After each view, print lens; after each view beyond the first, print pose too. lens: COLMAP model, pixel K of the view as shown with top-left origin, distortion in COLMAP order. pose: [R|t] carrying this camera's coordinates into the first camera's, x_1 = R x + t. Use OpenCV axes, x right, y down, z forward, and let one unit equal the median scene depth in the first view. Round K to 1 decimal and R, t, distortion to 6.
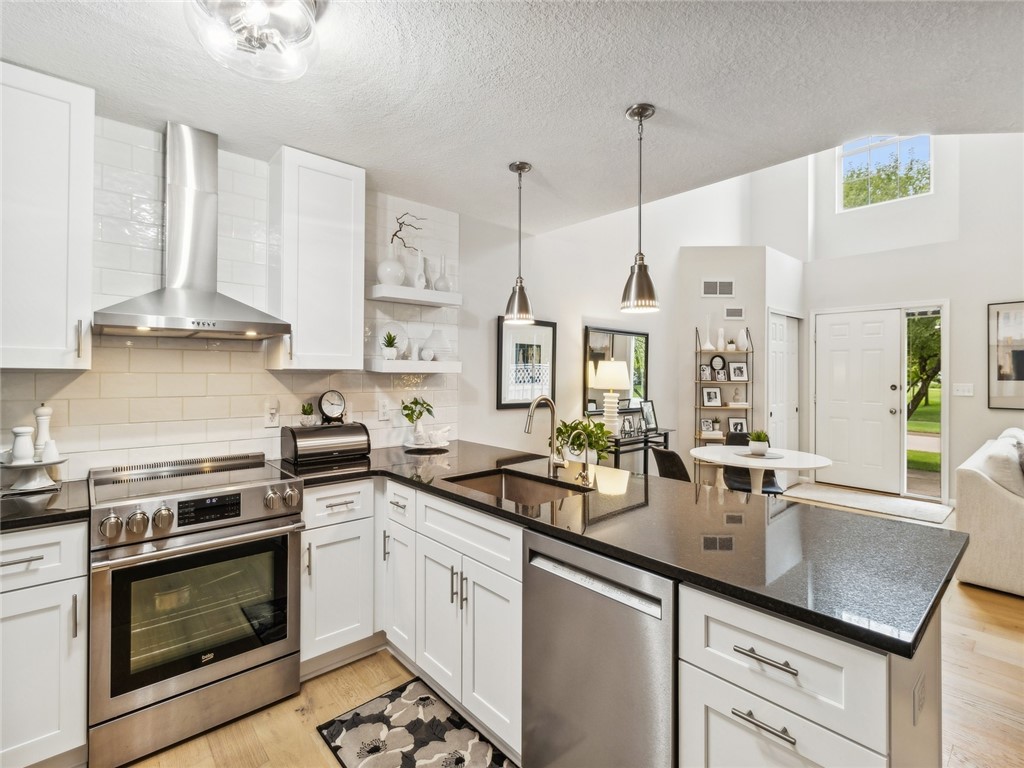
lens RADIAL K [[479.0, 0, 508.8], [0, 479.0, 378.8], [0, 0, 1]] dist [-0.000837, 0.000167]
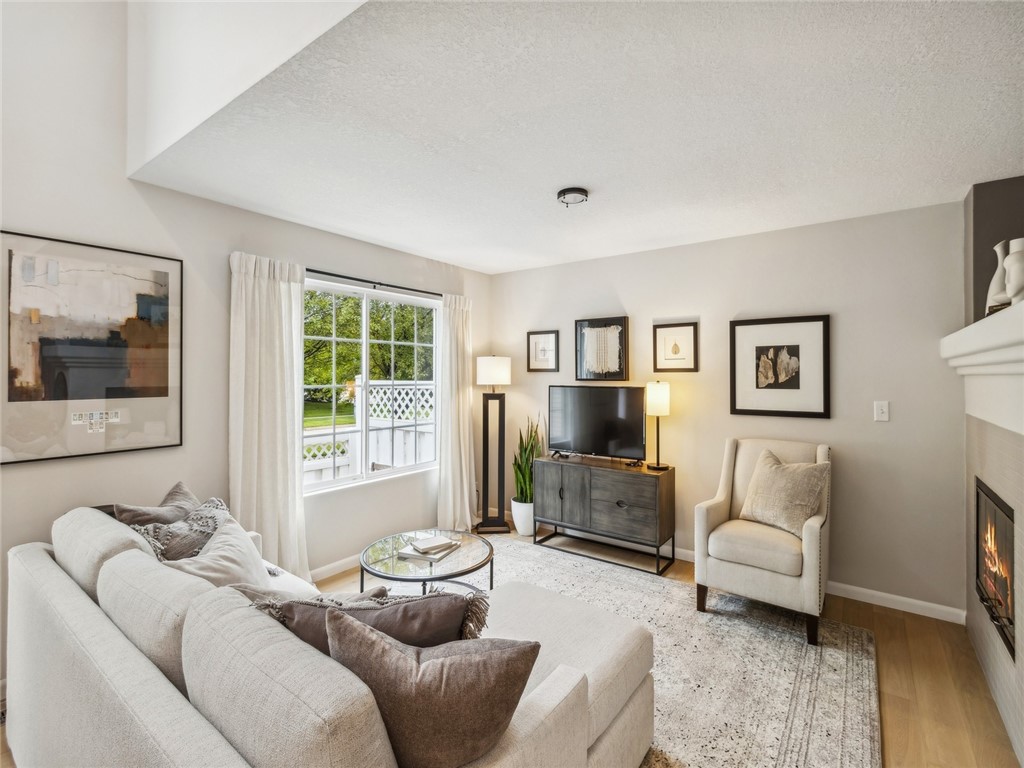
lens RADIAL K [[479.0, 0, 516.0], [0, 479.0, 378.8], [0, 0, 1]] dist [-0.000837, 0.000167]
pose [[-0.223984, 0.002973, 0.974588, 0.481055], [-0.007371, 0.999962, -0.004745, -0.019268], [-0.974565, -0.008246, -0.223953, 0.640599]]
